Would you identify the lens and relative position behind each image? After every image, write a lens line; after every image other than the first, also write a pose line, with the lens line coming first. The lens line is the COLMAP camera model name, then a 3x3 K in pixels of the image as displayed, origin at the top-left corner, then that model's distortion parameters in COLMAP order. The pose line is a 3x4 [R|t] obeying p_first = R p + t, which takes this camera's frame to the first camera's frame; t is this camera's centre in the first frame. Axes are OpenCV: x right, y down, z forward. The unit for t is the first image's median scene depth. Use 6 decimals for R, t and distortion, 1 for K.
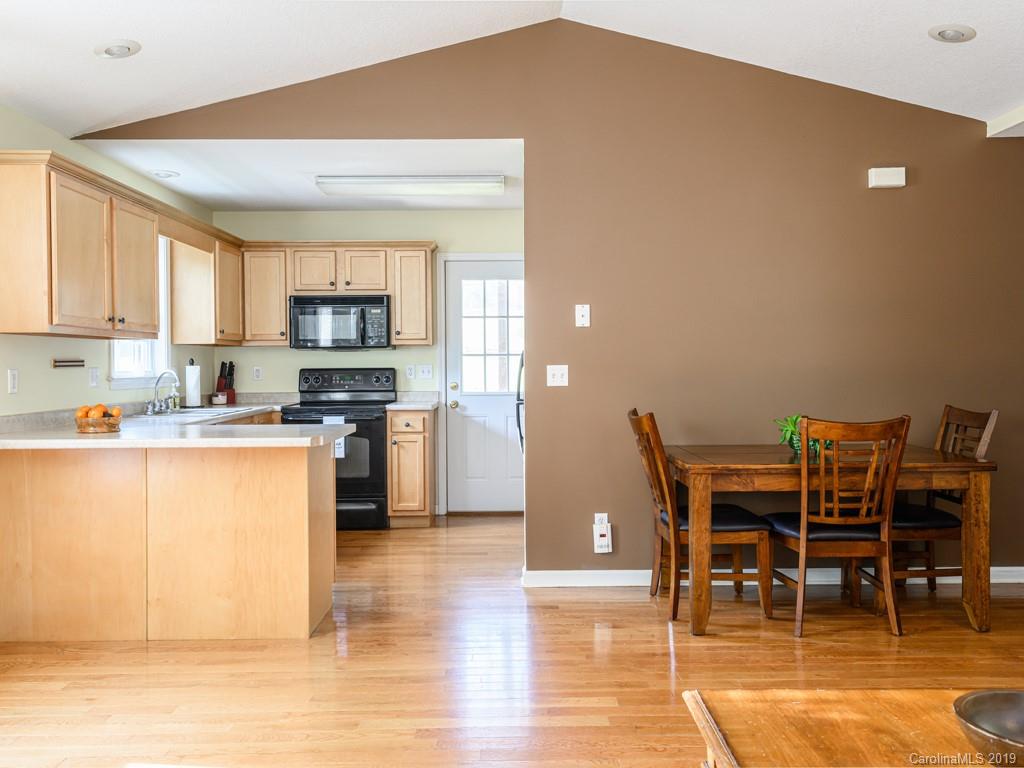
lens RADIAL K [[862.5, 0, 512.0], [0, 862.5, 384.0], [0, 0, 1]] dist [0.003067, -0.004544]
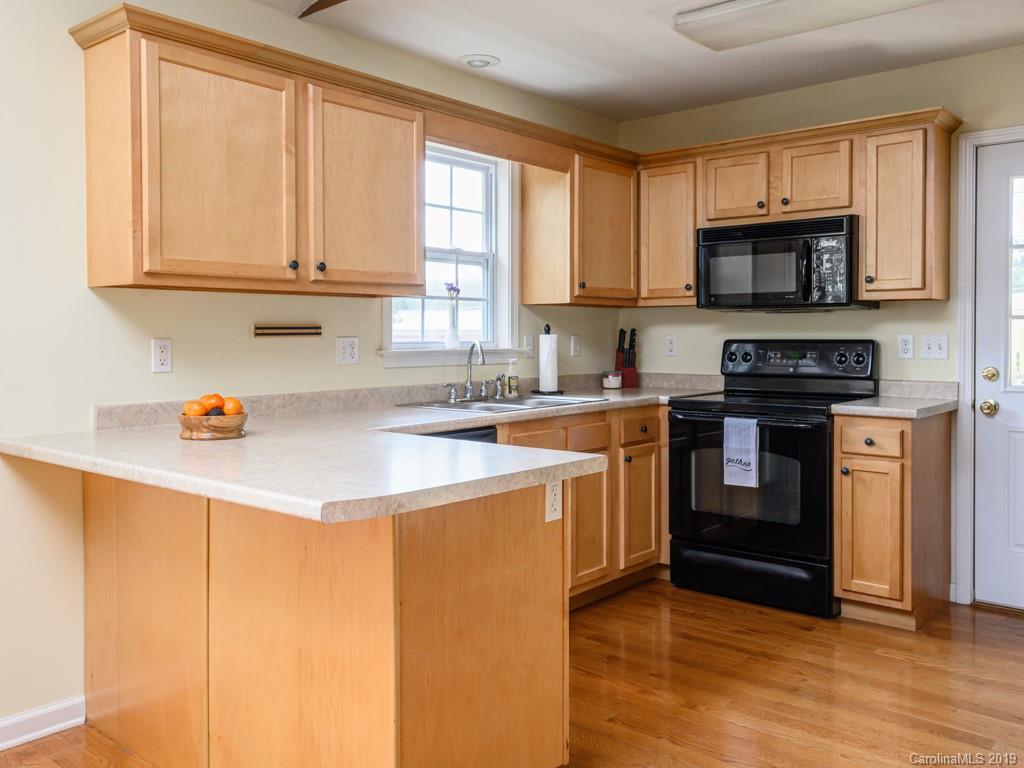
lens RADIAL K [[873.9, 0, 497.2], [0, 873.9, 348.8], [0, 0, 1]] dist [0.017592, 0.004254]
pose [[0.751709, 0.015277, -0.659318, 0.068640], [-0.018224, 0.999831, 0.002390, -0.009575], [0.659243, 0.010219, 0.751860, 0.397495]]
